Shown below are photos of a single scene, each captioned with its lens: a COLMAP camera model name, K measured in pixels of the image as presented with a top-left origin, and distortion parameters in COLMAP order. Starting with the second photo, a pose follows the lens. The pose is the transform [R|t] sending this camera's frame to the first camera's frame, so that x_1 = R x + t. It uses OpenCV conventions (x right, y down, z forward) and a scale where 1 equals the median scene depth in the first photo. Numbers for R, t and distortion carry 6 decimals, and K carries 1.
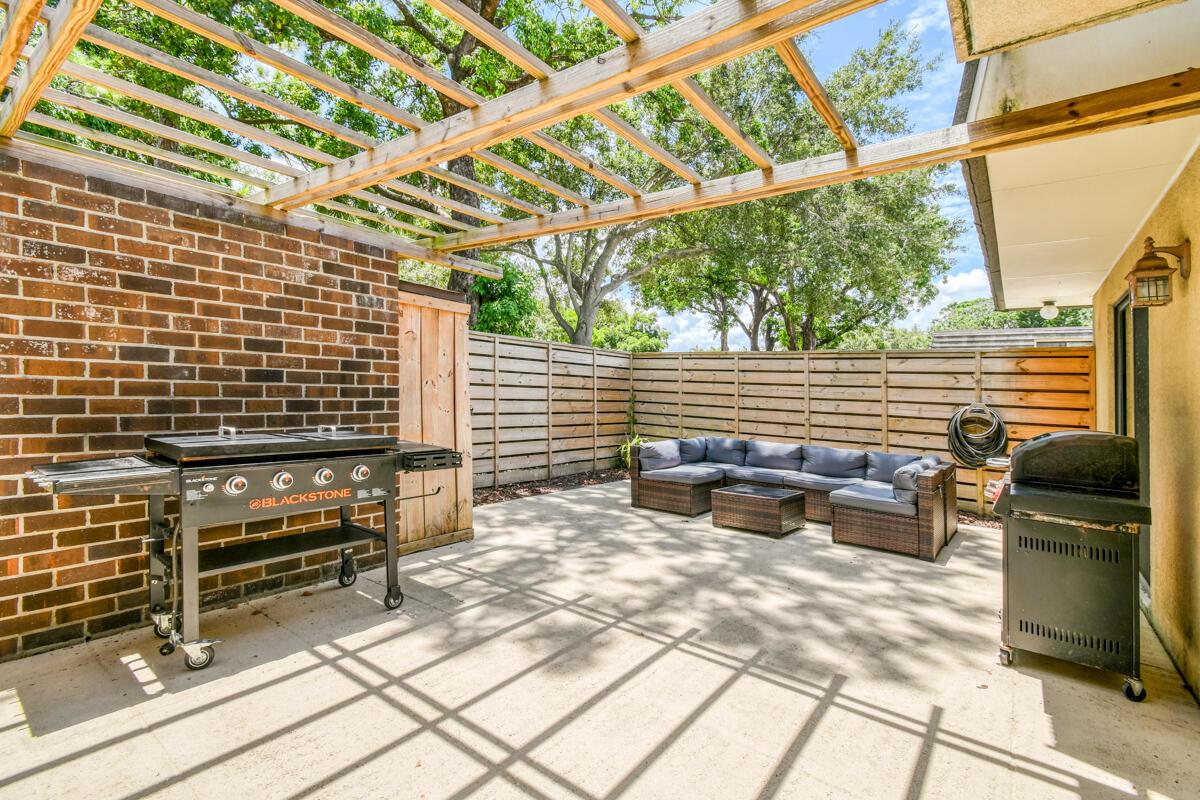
lens RADIAL K [[531.7, 0, 621.2], [0, 531.7, 401.7], [0, 0, 1]] dist [0.008209, -0.003198]
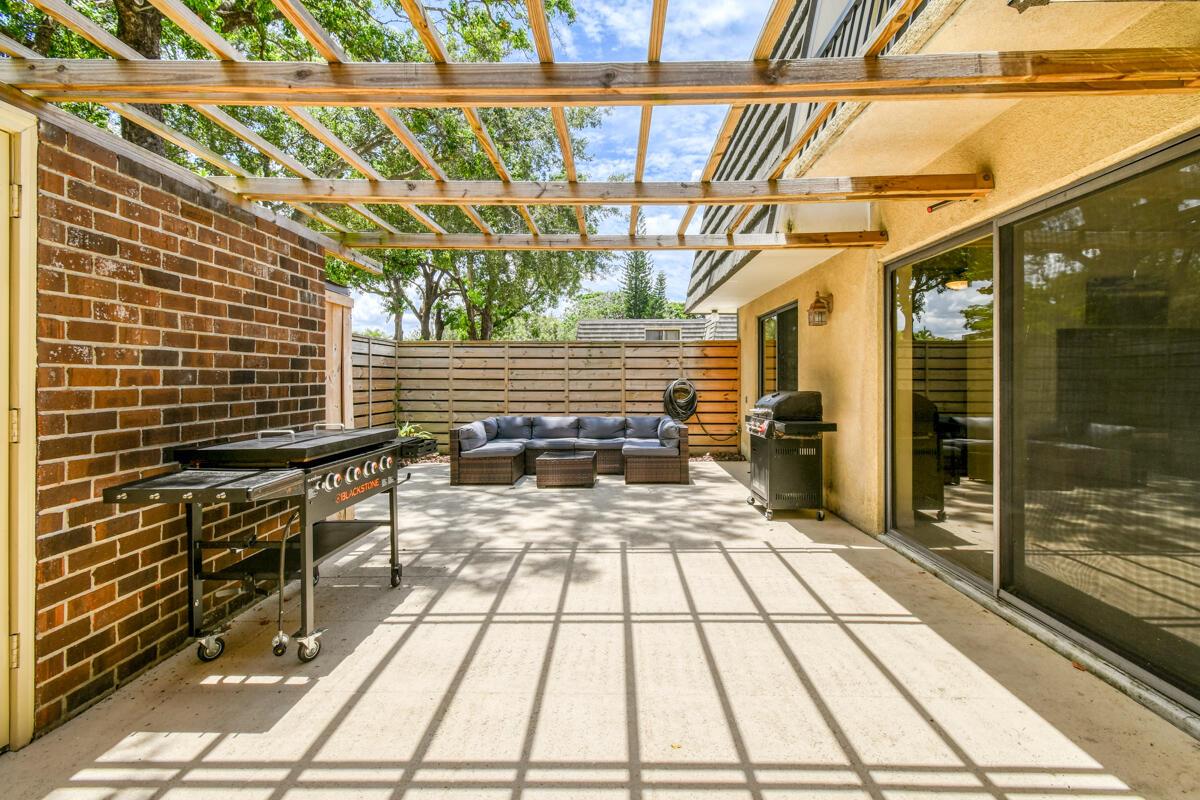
lens RADIAL K [[531.7, 0, 611.6], [0, 531.7, 405.6], [0, 0, 1]] dist [0.008209, -0.003198]
pose [[0.809101, -0.068133, 0.583707, -0.675123], [0.044673, 0.997513, 0.054511, -0.020535], [-0.585969, -0.018028, 0.810133, -0.137835]]
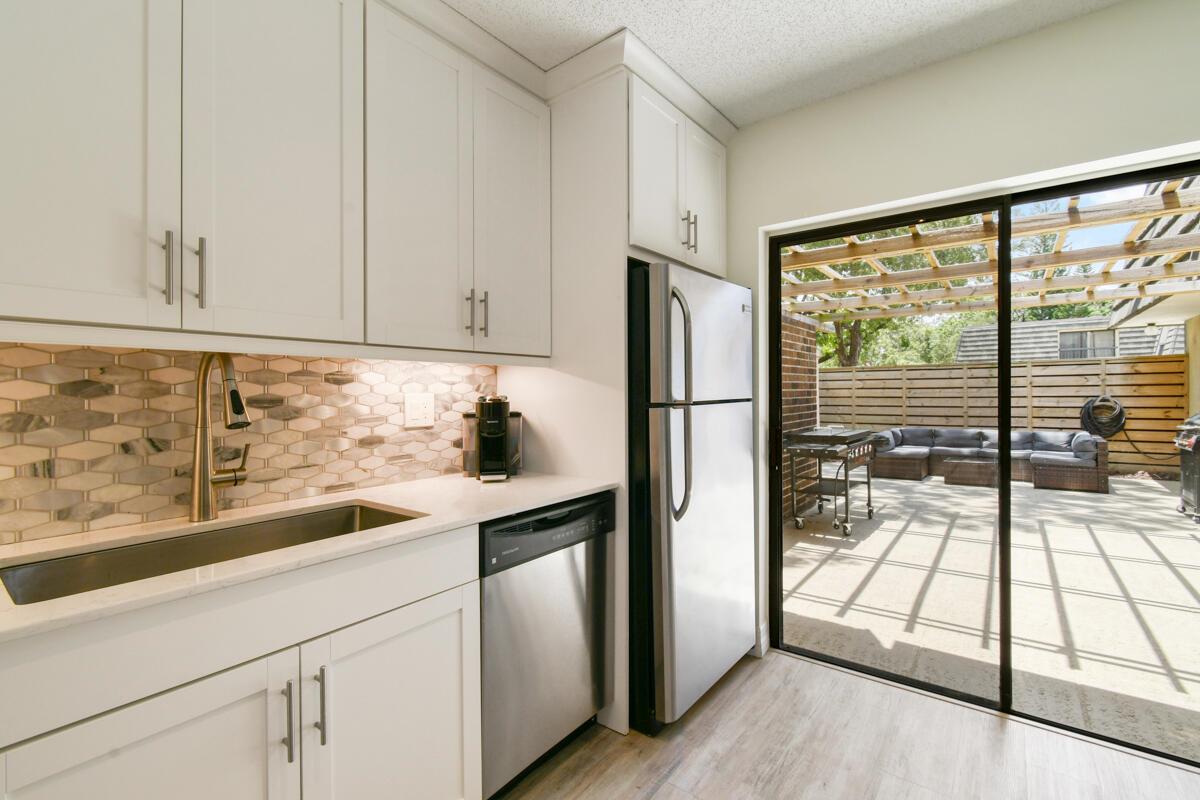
lens RADIAL K [[531.7, 0, 606.9], [0, 531.7, 401.8], [0, 0, 1]] dist [0.008209, -0.003198]
pose [[0.998658, -0.049963, -0.013668, -1.326348], [0.049840, 0.998715, -0.009132, -0.065712], [0.014107, 0.008438, 0.999865, -0.951081]]
